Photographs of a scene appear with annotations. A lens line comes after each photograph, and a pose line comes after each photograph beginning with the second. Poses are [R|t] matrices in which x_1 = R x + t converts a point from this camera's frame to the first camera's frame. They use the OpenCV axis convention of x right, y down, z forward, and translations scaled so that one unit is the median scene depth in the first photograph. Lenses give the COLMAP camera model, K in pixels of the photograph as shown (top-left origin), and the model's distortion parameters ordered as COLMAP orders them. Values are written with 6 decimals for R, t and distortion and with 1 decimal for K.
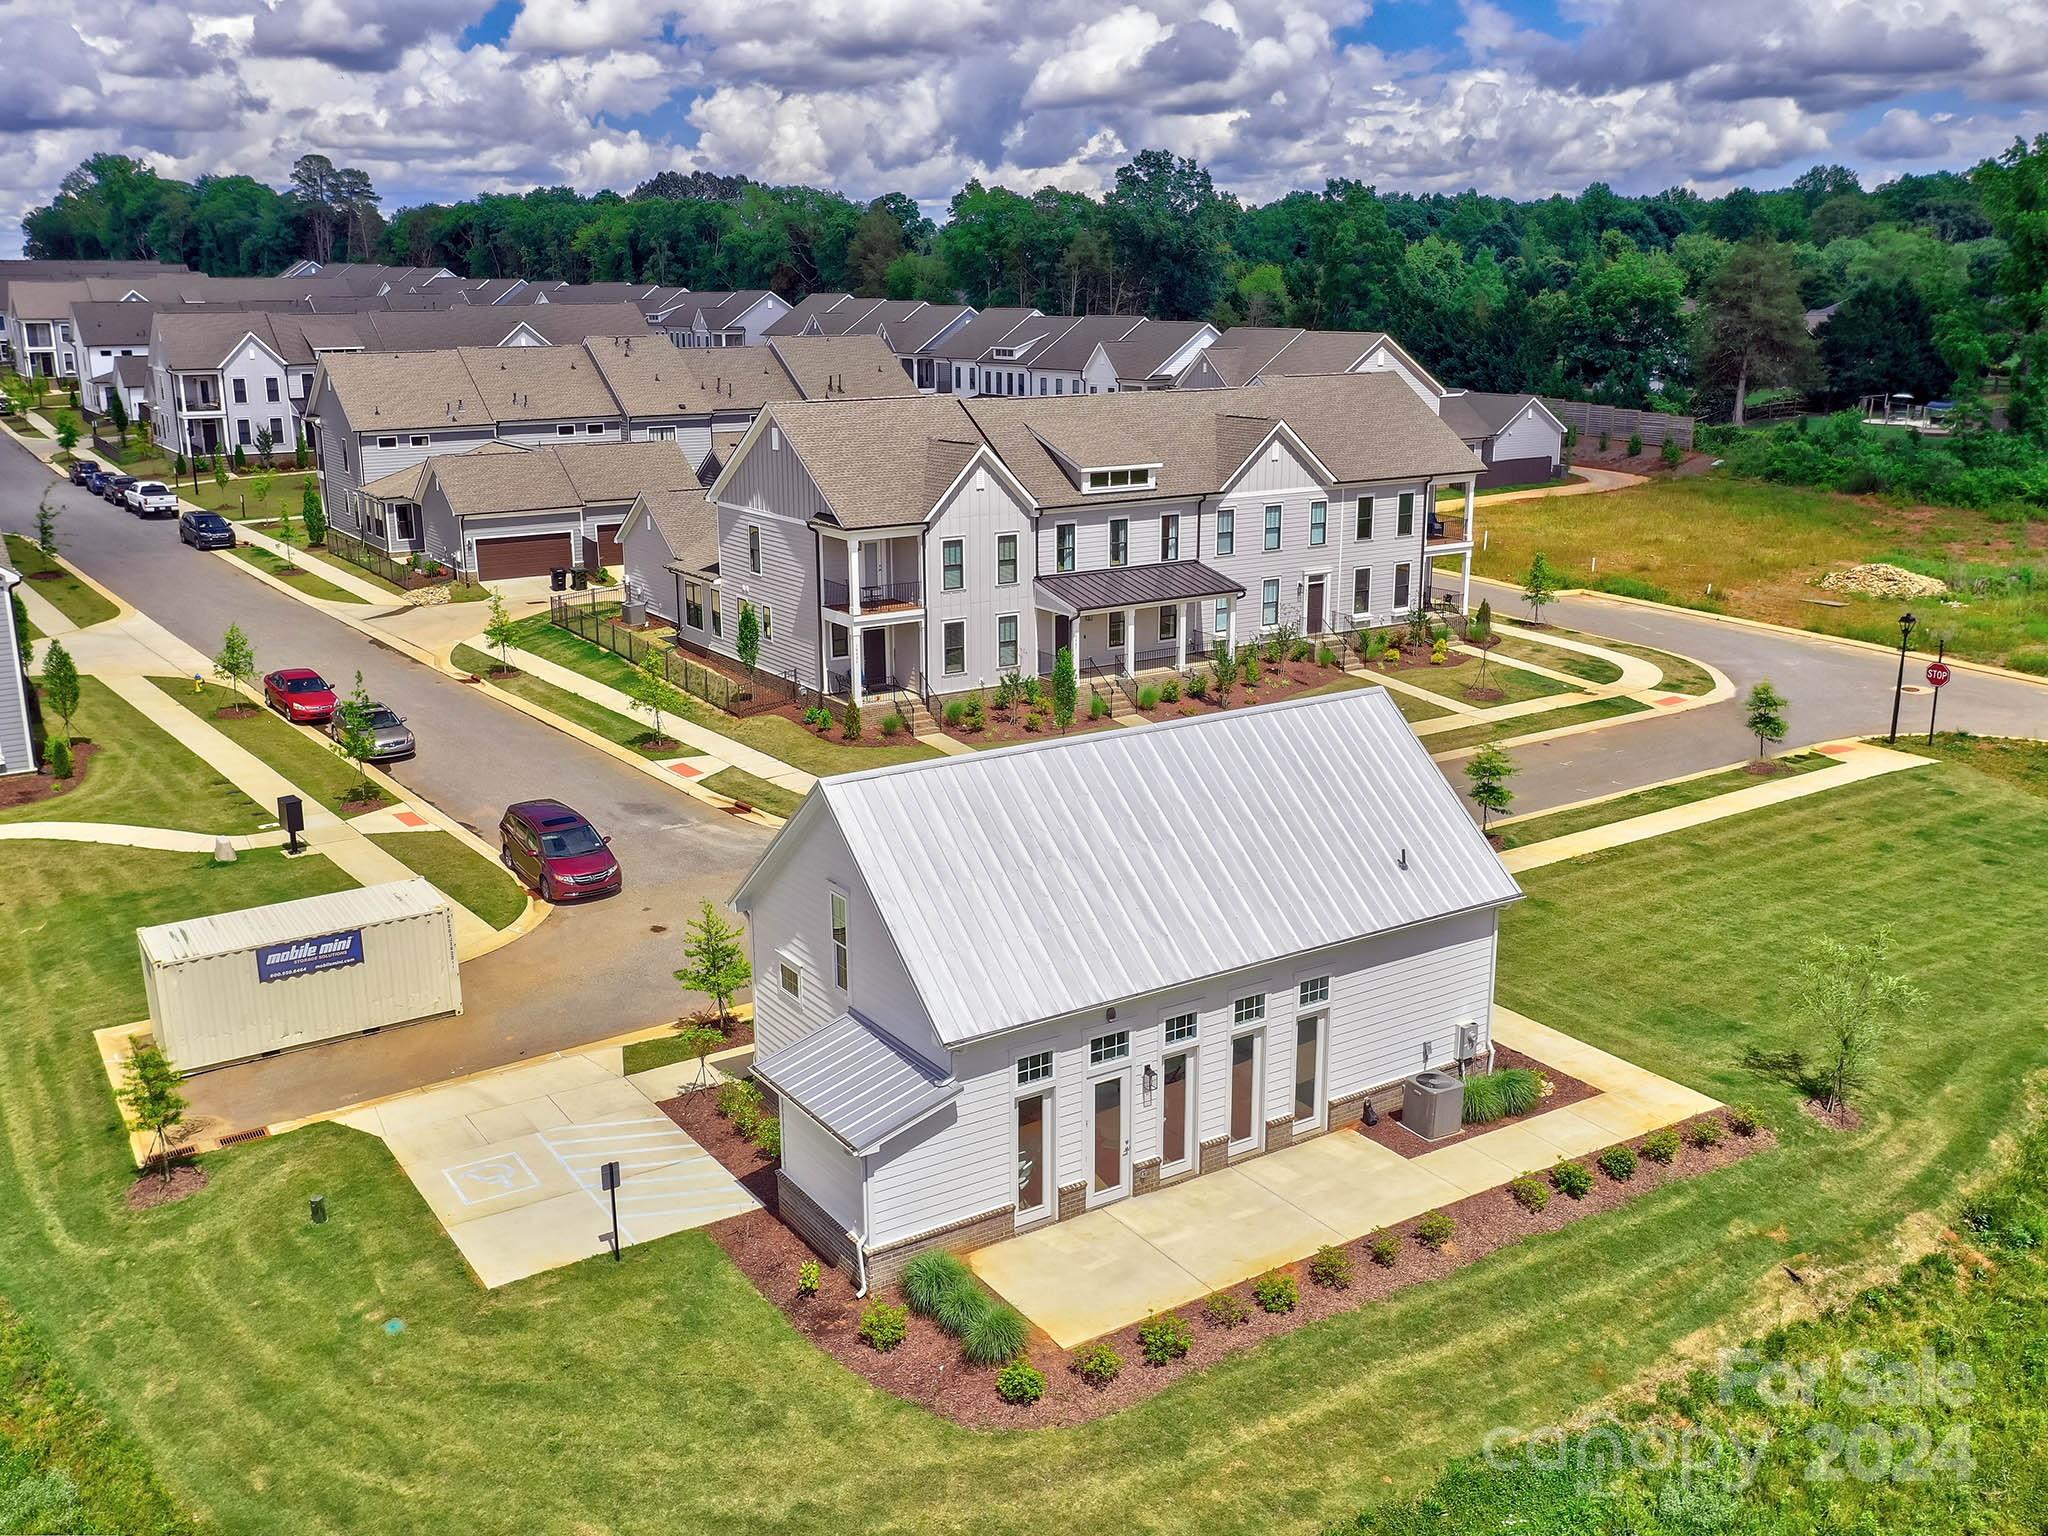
lens RADIAL K [[1866.5, 0, 1024.0], [0, 1866.5, 768.0], [0, 0, 1]] dist [0.002099, 0.012980]
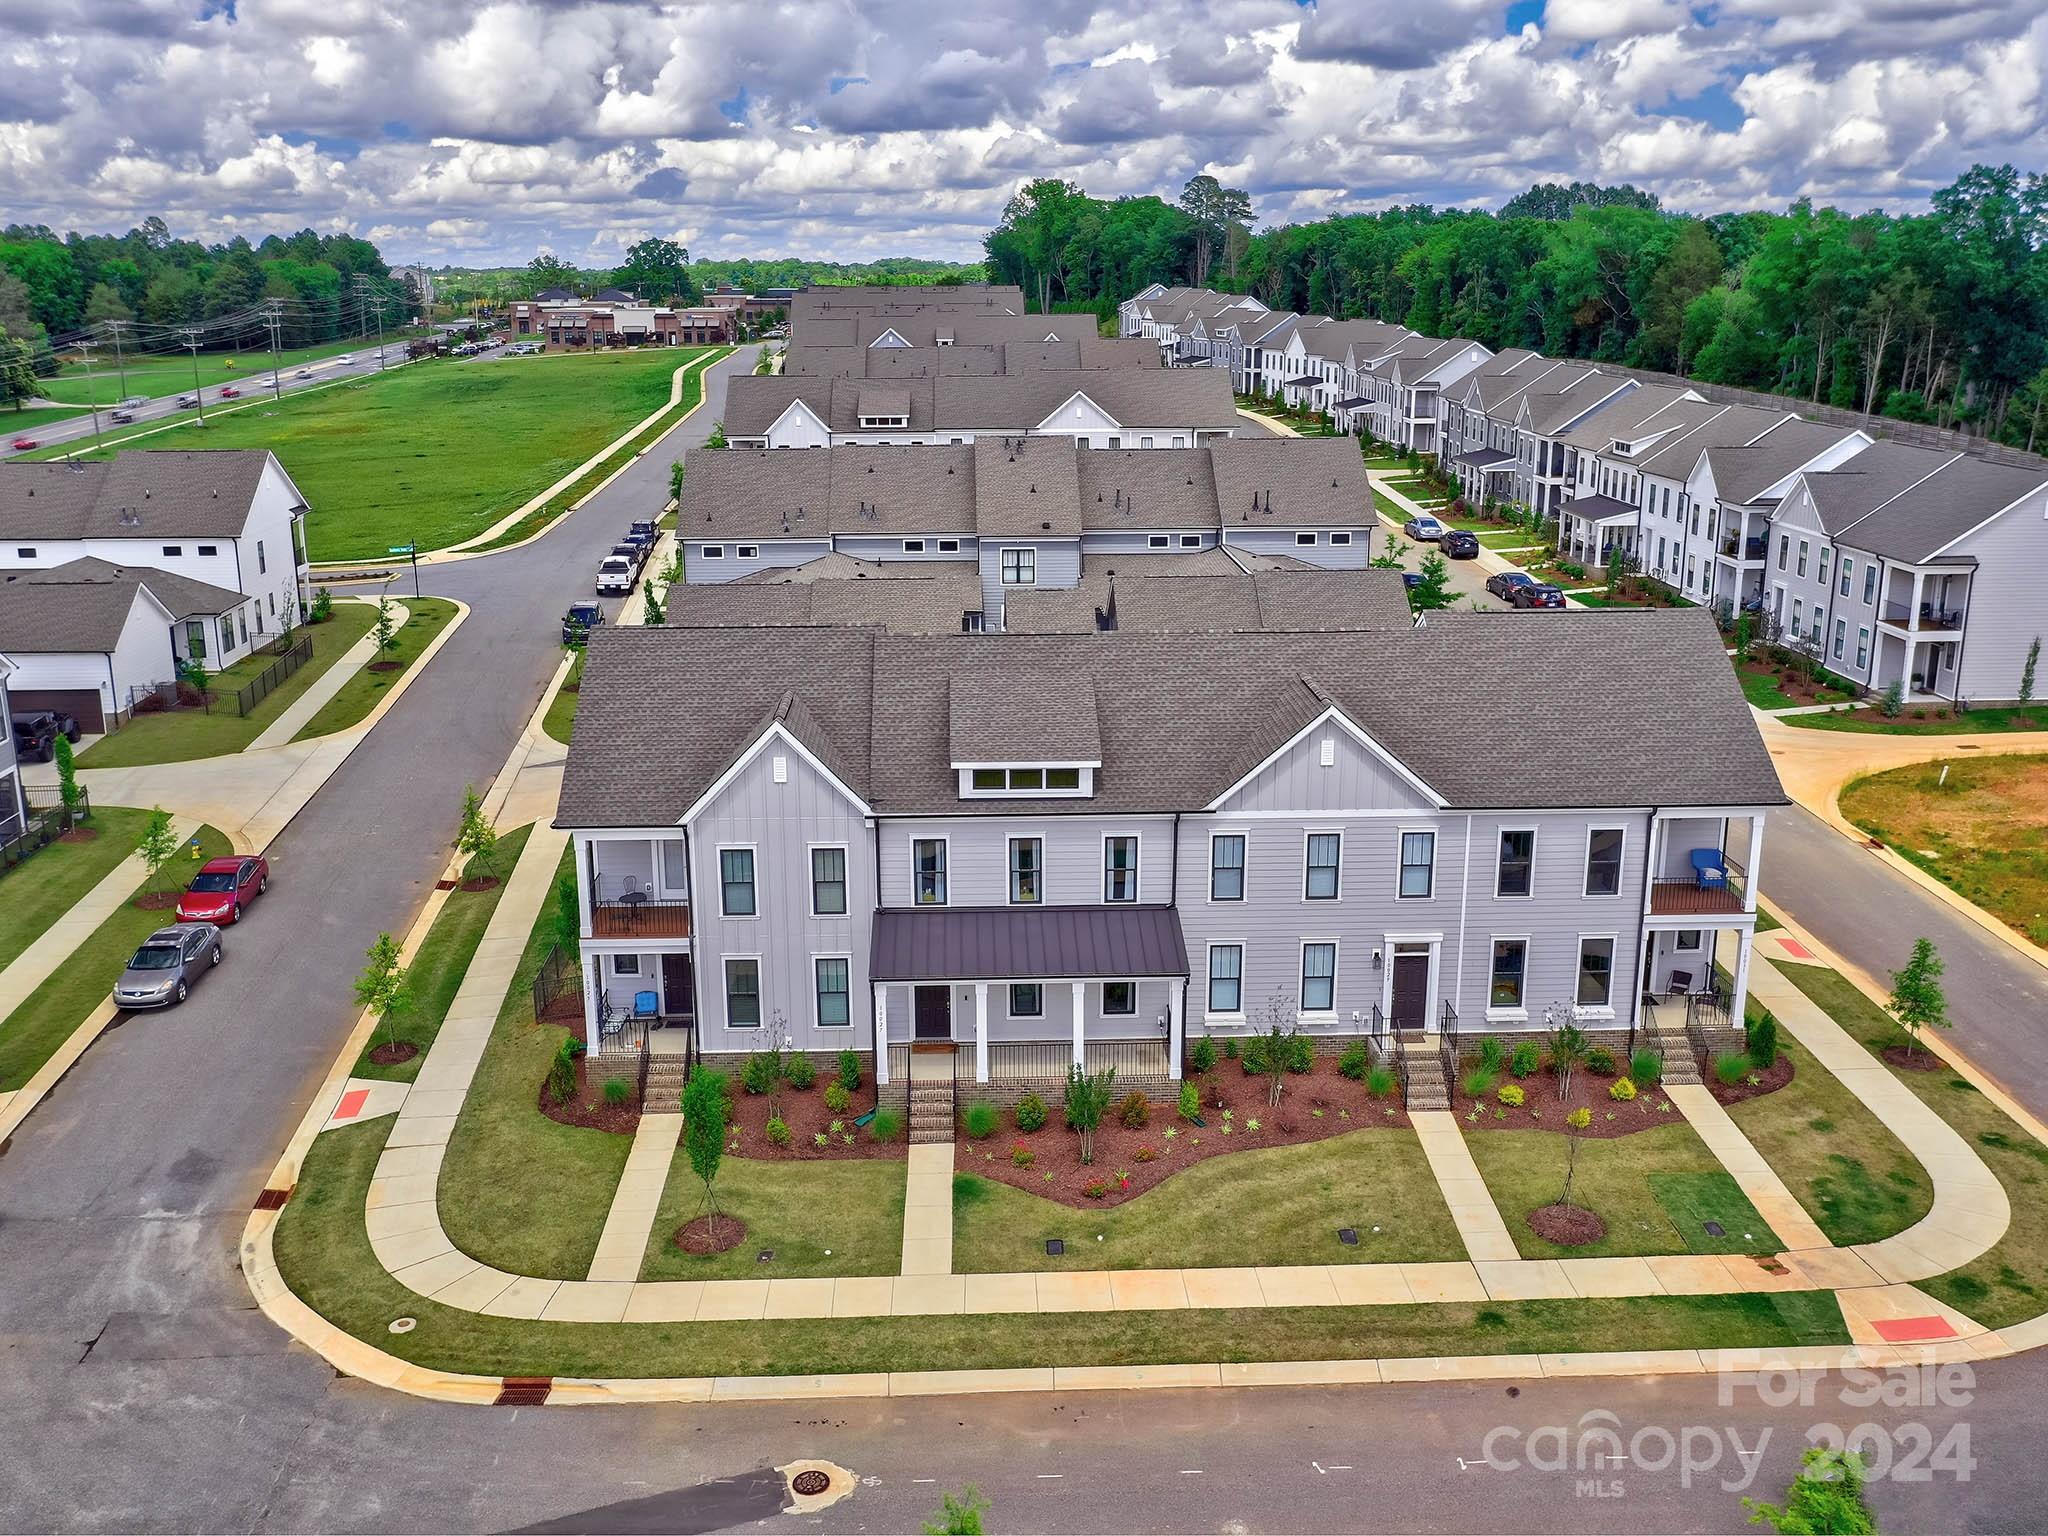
lens RADIAL K [[1828.9, 0, 1024.0], [0, 1828.9, 768.0], [0, 0, 1]] dist [-0.002112, 0.062869]
pose [[0.849035, 0.138498, -0.509860, 0.372433], [-0.131842, 0.990040, 0.049386, -0.184971], [0.511622, 0.025290, 0.858839, 0.417422]]
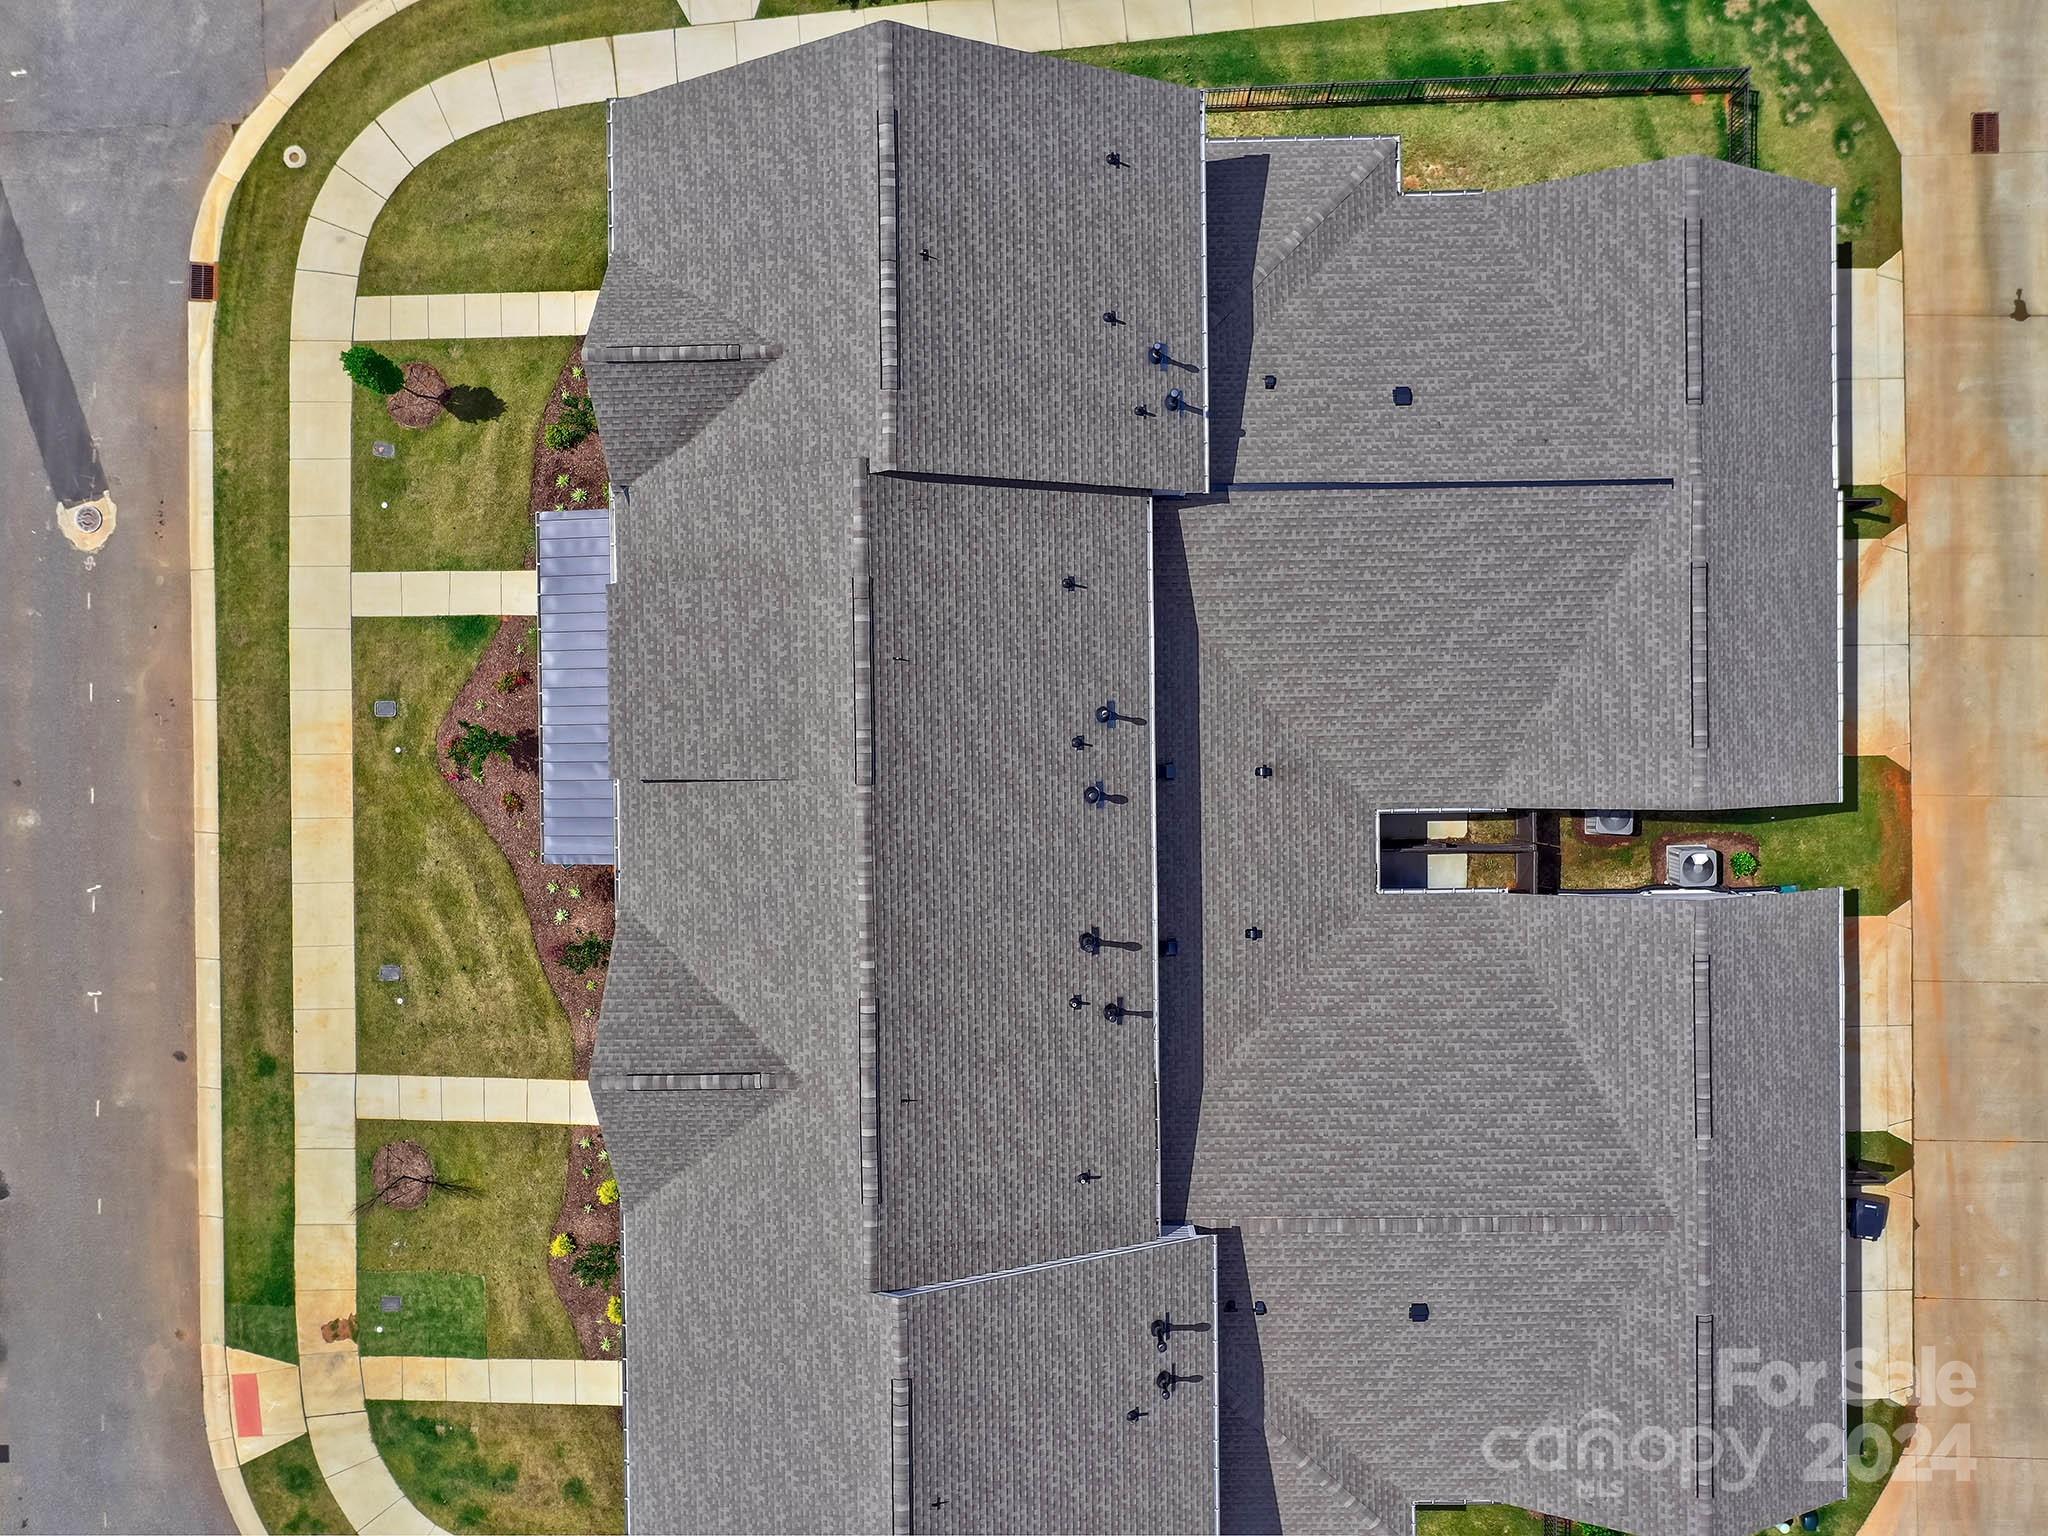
lens RADIAL K [[1866.5, 0, 1024.0], [0, 1866.5, 768.0], [0, 0, 1]] dist [0.002099, 0.012980]
pose [[-0.551714, 0.832884, 0.043763, -0.015329], [-0.167128, -0.161810, 0.972567, -0.672164], [0.817117, 0.529265, 0.228471, 0.948745]]
